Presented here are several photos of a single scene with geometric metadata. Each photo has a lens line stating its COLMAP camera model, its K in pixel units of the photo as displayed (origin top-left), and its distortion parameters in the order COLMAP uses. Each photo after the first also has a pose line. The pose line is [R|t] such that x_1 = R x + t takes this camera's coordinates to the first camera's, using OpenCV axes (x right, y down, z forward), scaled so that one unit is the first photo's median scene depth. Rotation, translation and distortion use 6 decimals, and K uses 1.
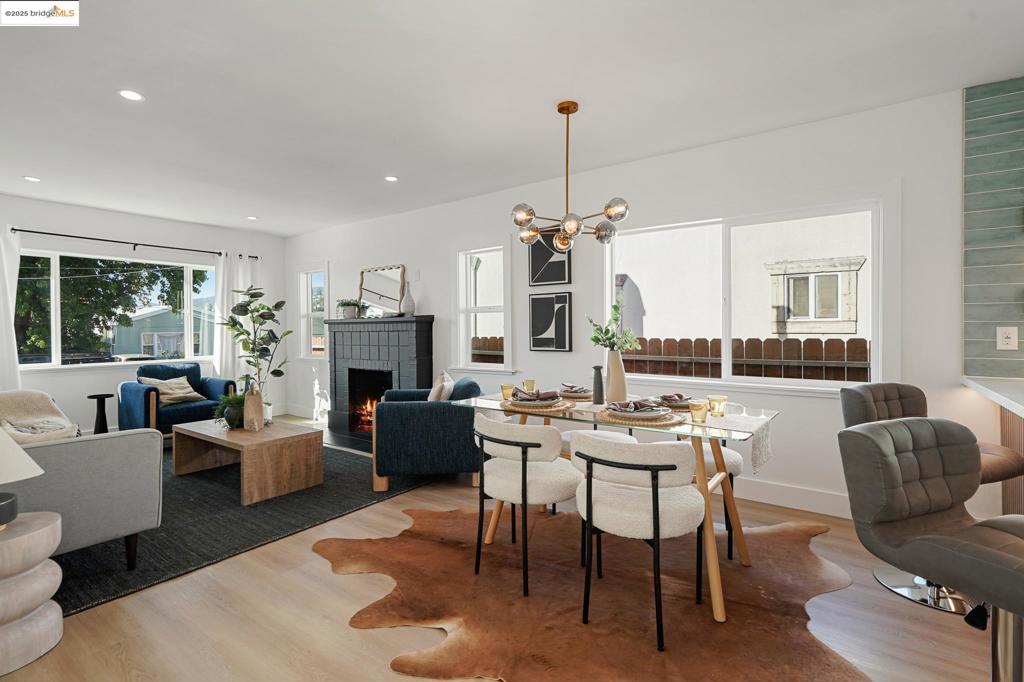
lens RADIAL K [[479.7, 0, 504.9], [0, 479.7, 333.0], [0, 0, 1]] dist [-0.001656, -0.001952]
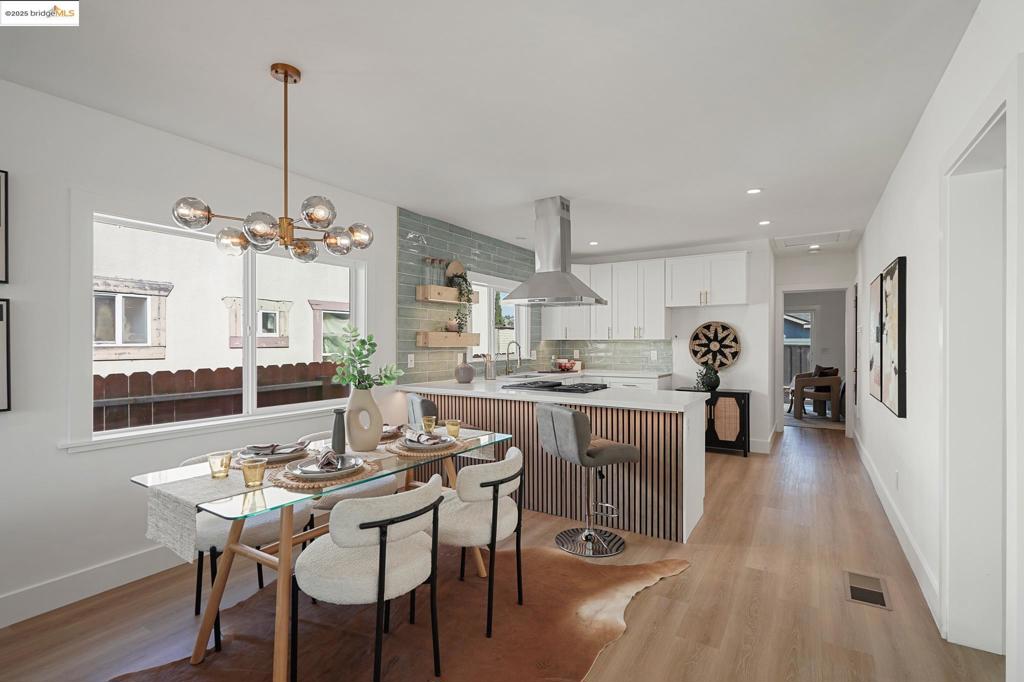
lens RADIAL K [[479.7, 0, 508.4], [0, 479.7, 339.6], [0, 0, 1]] dist [-0.001656, -0.001952]
pose [[-0.062786, 0.011792, 0.997957, -0.367141], [0.012060, 0.999866, -0.011056, -0.022650], [-0.997954, 0.011342, -0.062920, 0.400175]]
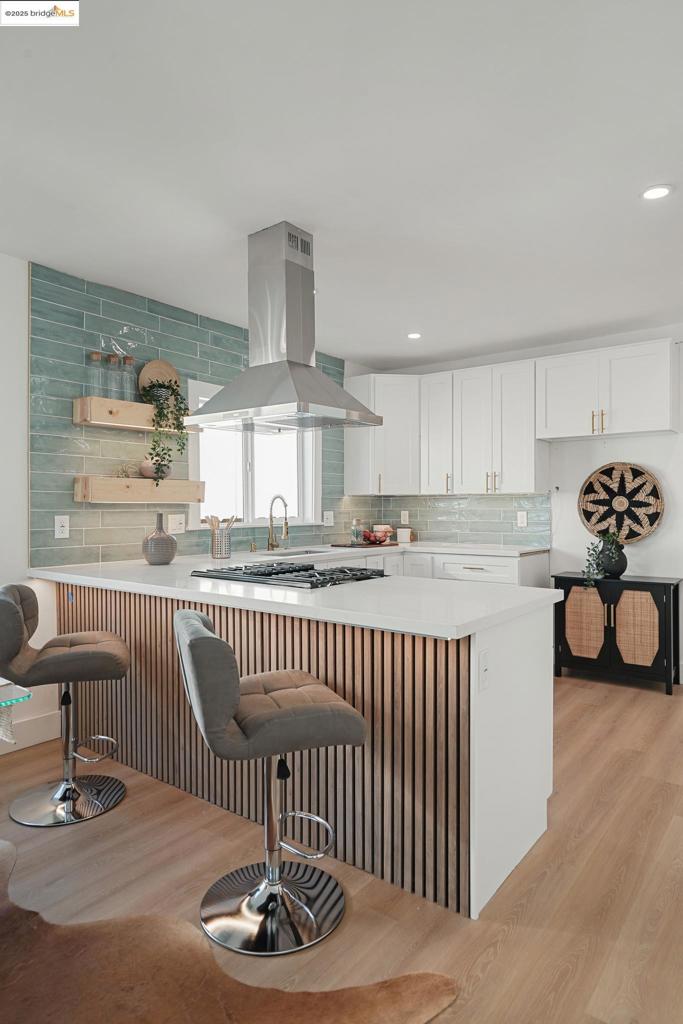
lens RADIAL K [[620.7, 0, 342.8], [0, 620.7, 504.7], [0, 0, 1]] dist [0.012453, -0.010702]
pose [[0.020423, 0.006920, 0.999767, -0.132754], [0.012938, 0.999890, -0.007185, -0.010255], [-0.999708, 0.013081, 0.020331, 0.200451]]
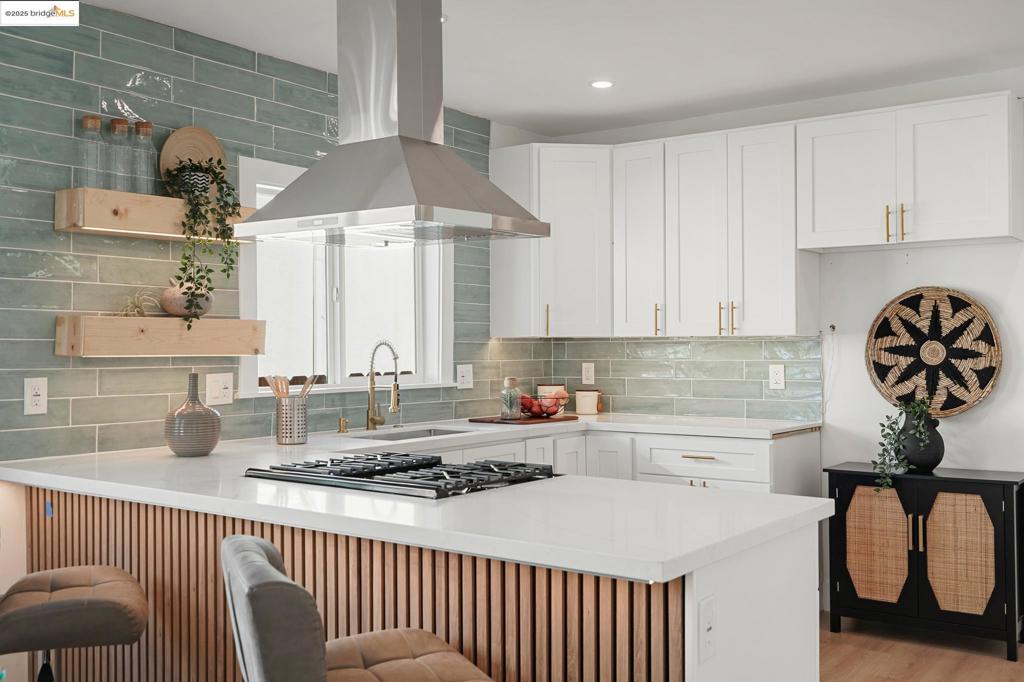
lens RADIAL K [[1025.9, 0, 500.6], [0, 1025.9, 326.6], [0, 0, 1]] dist [0.008540, 0.000000]
pose [[0.009107, 0.023045, 0.999693, -0.156630], [0.014837, 0.999621, -0.023178, -0.021465], [-0.999848, 0.015044, 0.008762, 0.198628]]
